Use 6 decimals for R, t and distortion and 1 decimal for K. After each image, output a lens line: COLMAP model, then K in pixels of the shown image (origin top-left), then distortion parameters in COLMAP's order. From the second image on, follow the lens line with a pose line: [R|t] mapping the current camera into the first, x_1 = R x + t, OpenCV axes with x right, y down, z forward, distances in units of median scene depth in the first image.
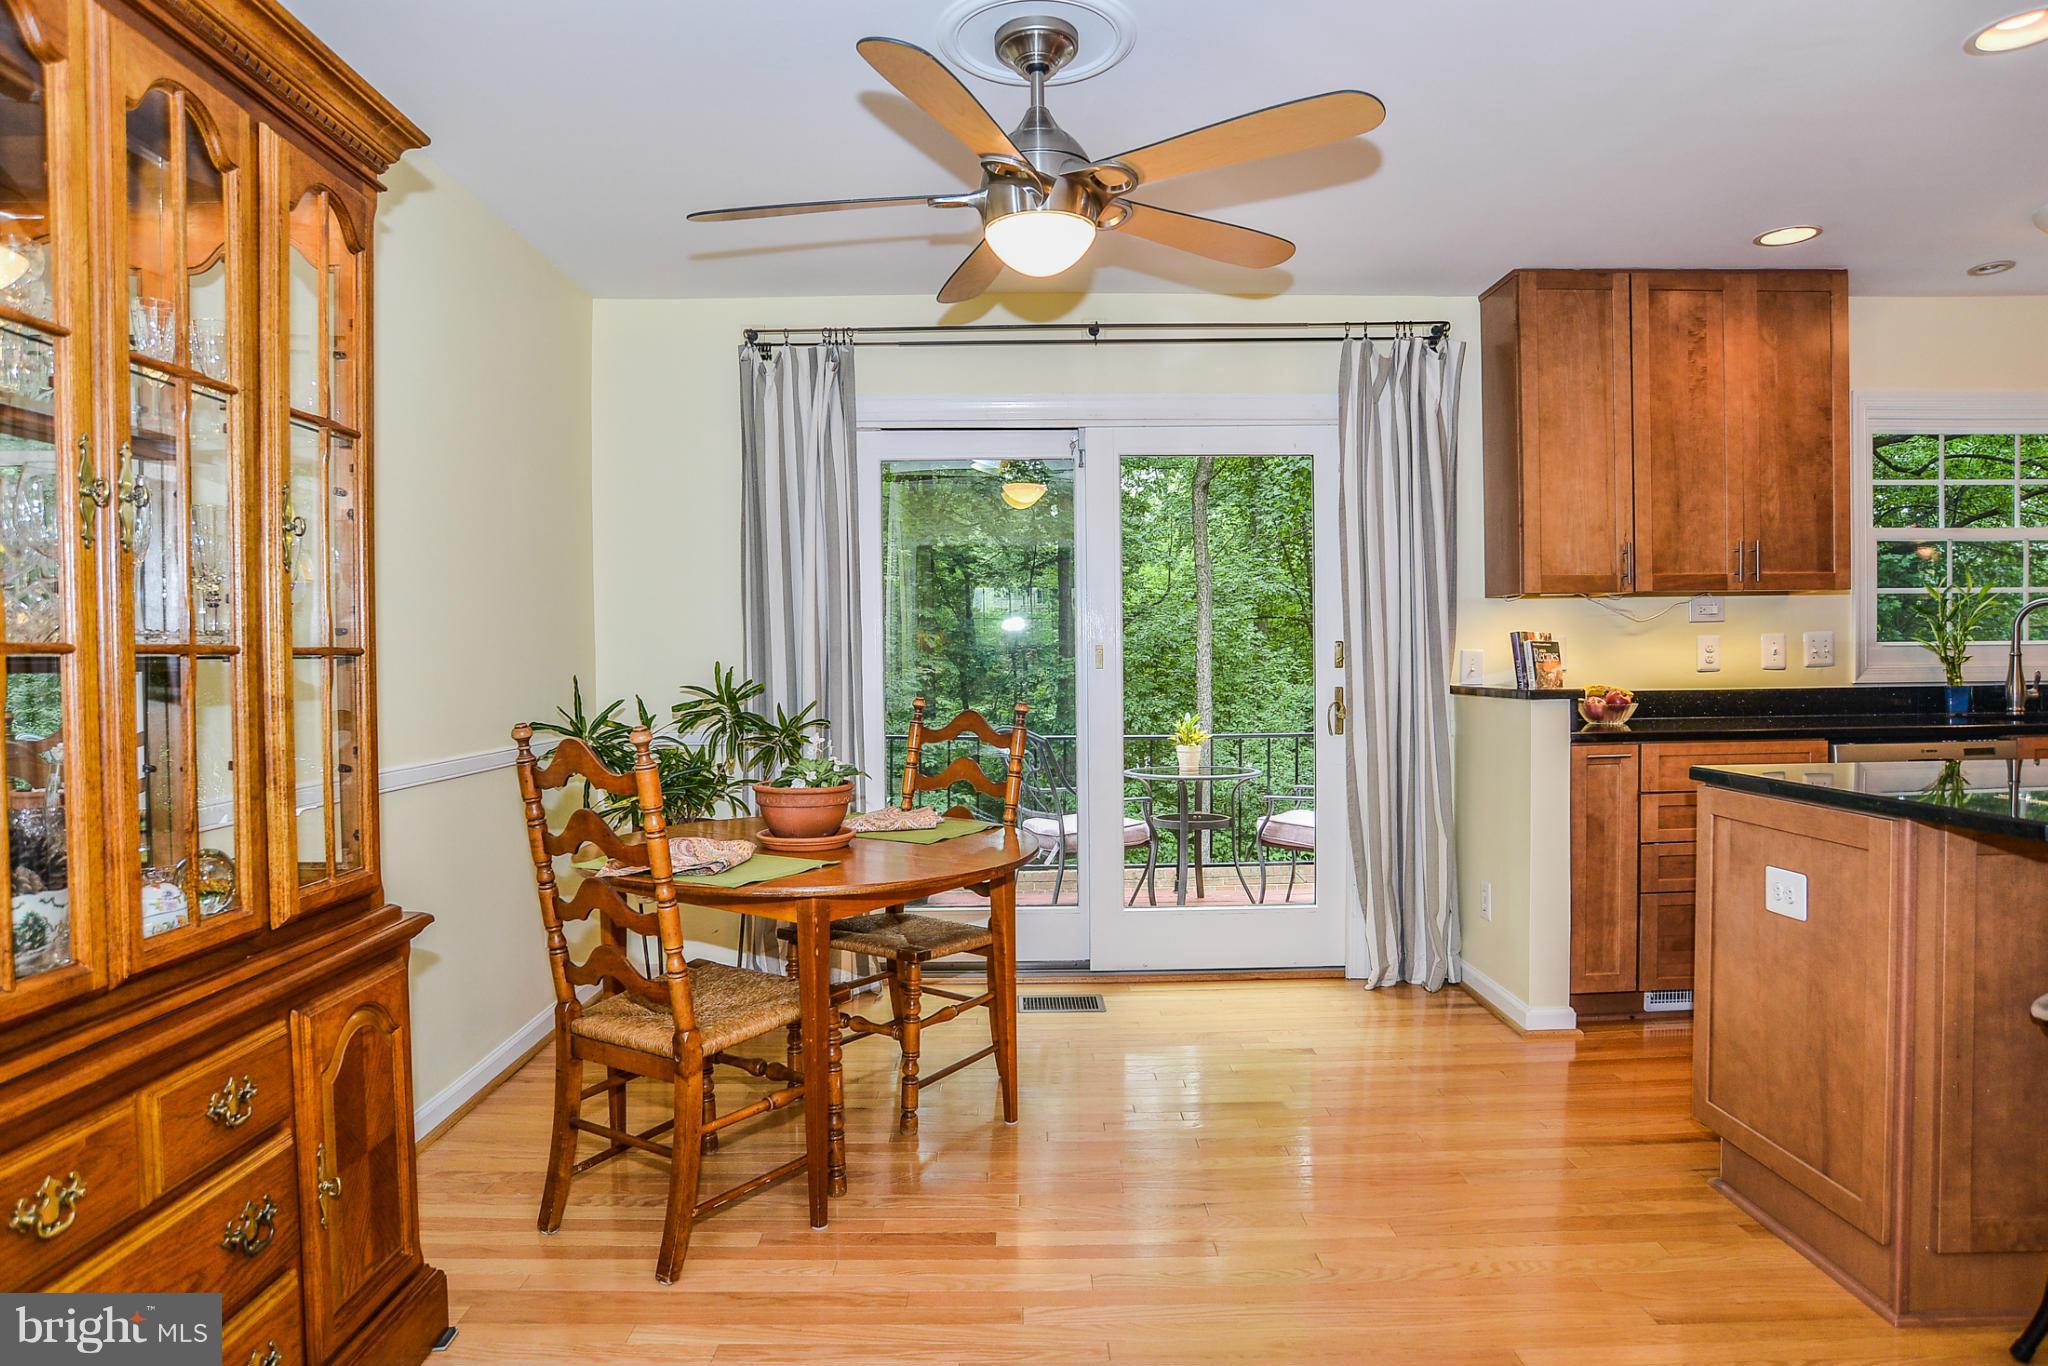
lens RADIAL K [[1164.2, 0, 1029.0], [0, 1164.2, 689.2], [0, 0, 1]] dist [-0.087691, 0.045449]
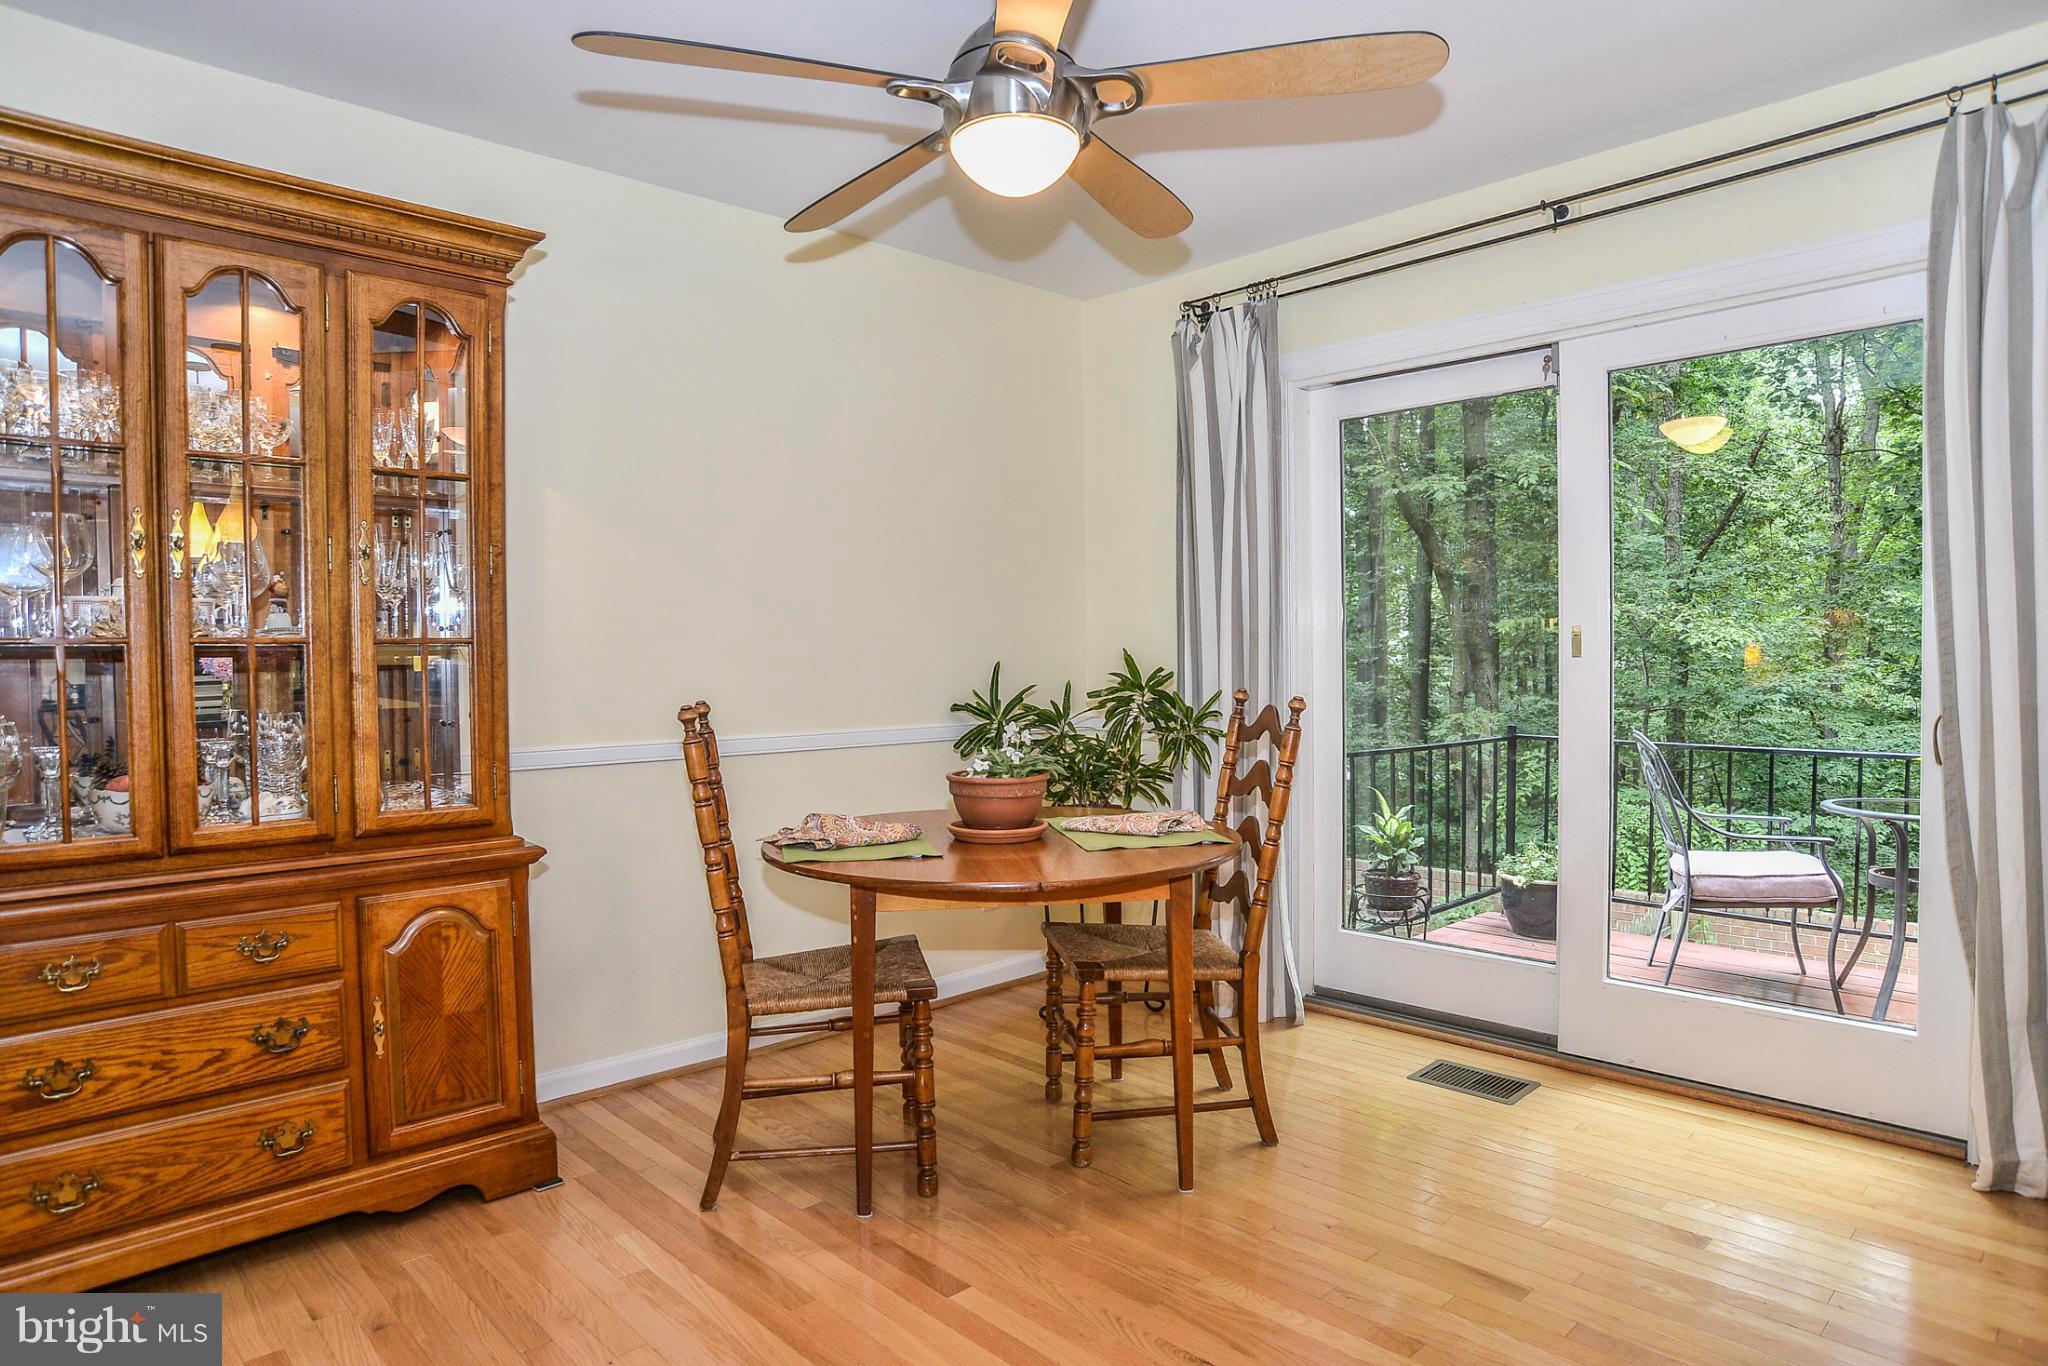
lens RADIAL K [[1164.2, 0, 1029.0], [0, 1164.2, 689.2], [0, 0, 1]] dist [-0.087691, 0.045449]
pose [[0.692772, 0.026425, -0.720673, 0.399460], [-0.018171, 0.999651, 0.019186, -0.005715], [0.720928, -0.000197, 0.693010, 0.257338]]
